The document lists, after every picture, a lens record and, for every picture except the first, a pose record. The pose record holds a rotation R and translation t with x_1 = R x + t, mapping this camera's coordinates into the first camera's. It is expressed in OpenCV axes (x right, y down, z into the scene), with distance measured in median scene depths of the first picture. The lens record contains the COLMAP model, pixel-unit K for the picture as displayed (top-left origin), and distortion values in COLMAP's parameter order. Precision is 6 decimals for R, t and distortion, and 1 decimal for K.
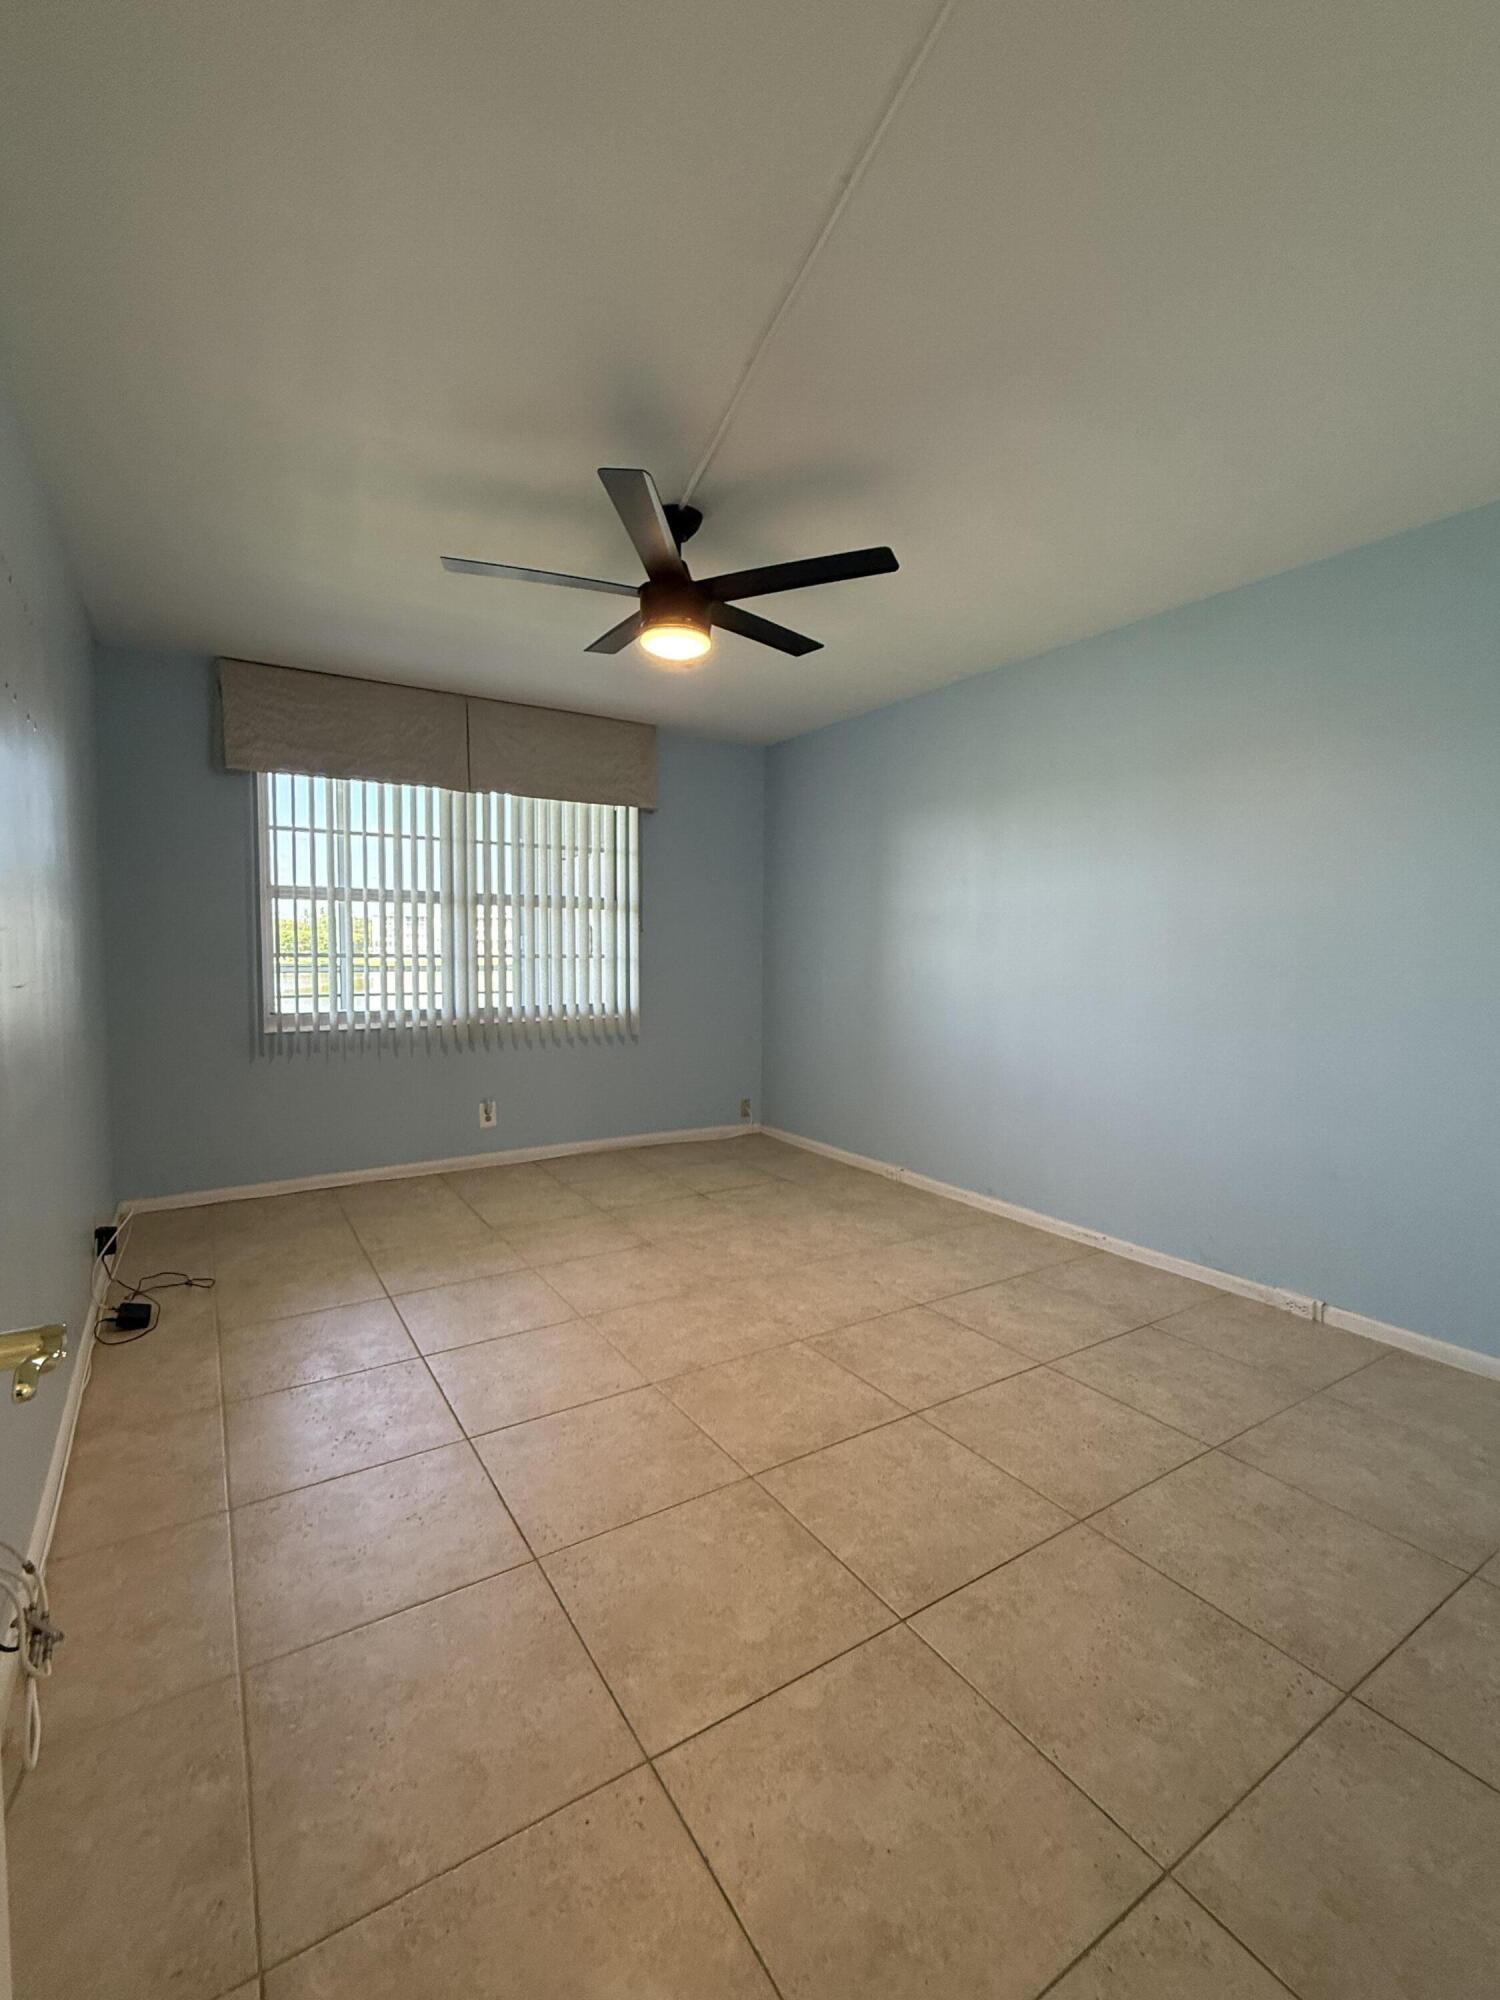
lens RADIAL K [[874.9, 0, 762.3], [0, 874.9, 997.3], [0, 0, 1]] dist [0.001667, 0.000046]
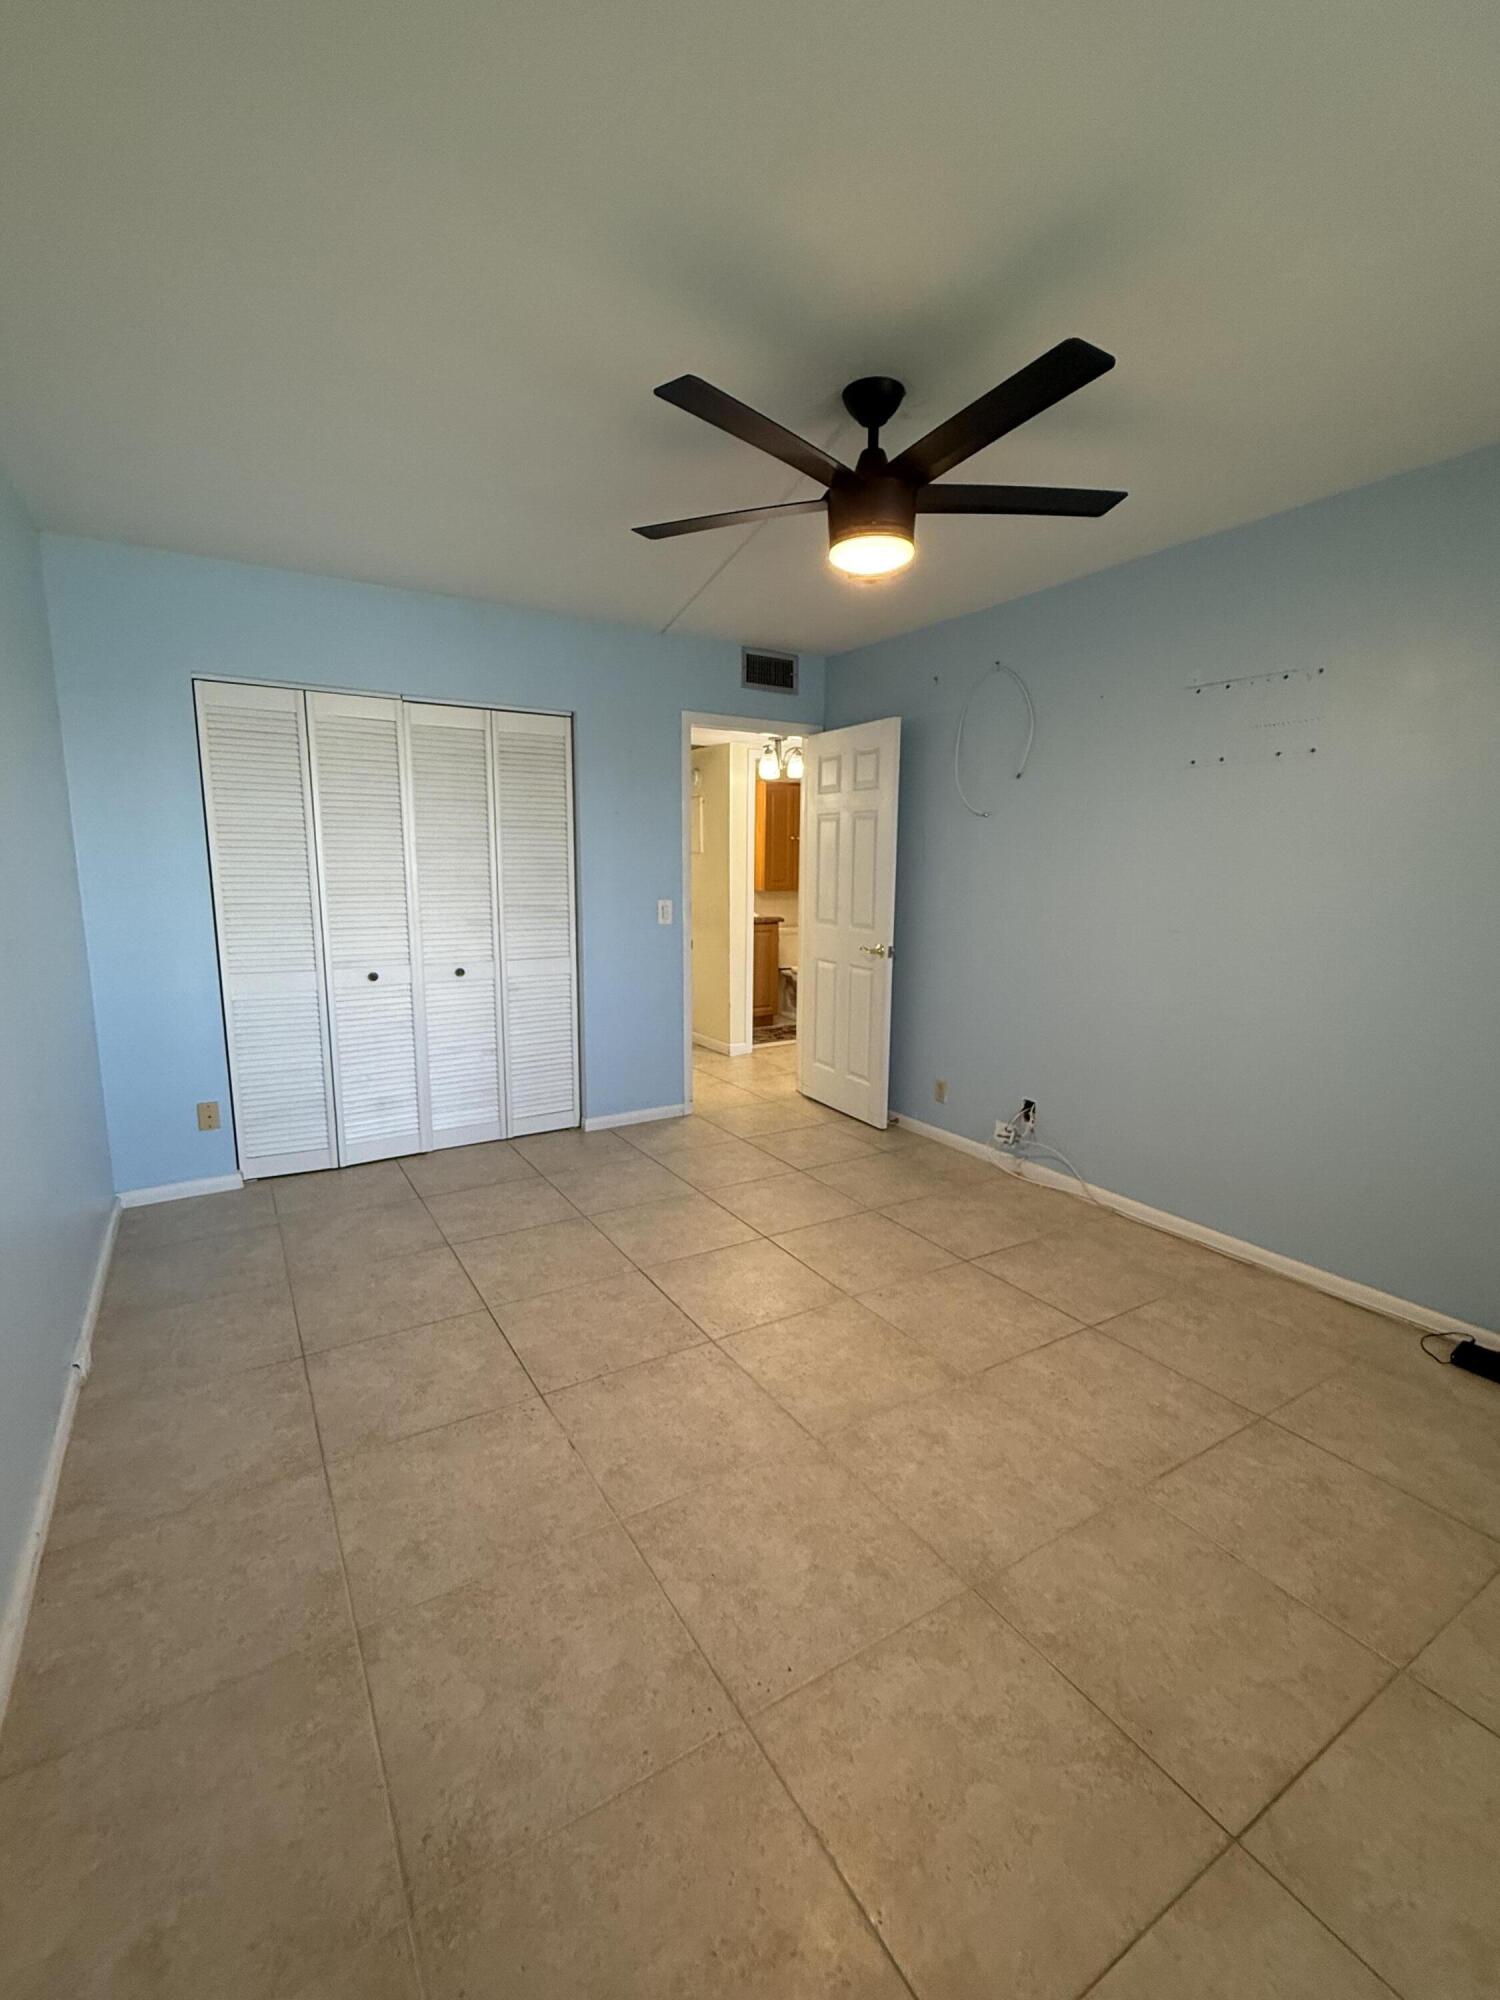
lens RADIAL K [[874.9, 0, 756.5], [0, 874.9, 1001.0], [0, 0, 1]] dist [0.001667, 0.000046]
pose [[-0.999579, -0.015868, 0.024284, -0.017829], [-0.010195, 0.975888, 0.218034, -0.141028], [-0.027159, 0.217694, -0.975639, 1.573916]]
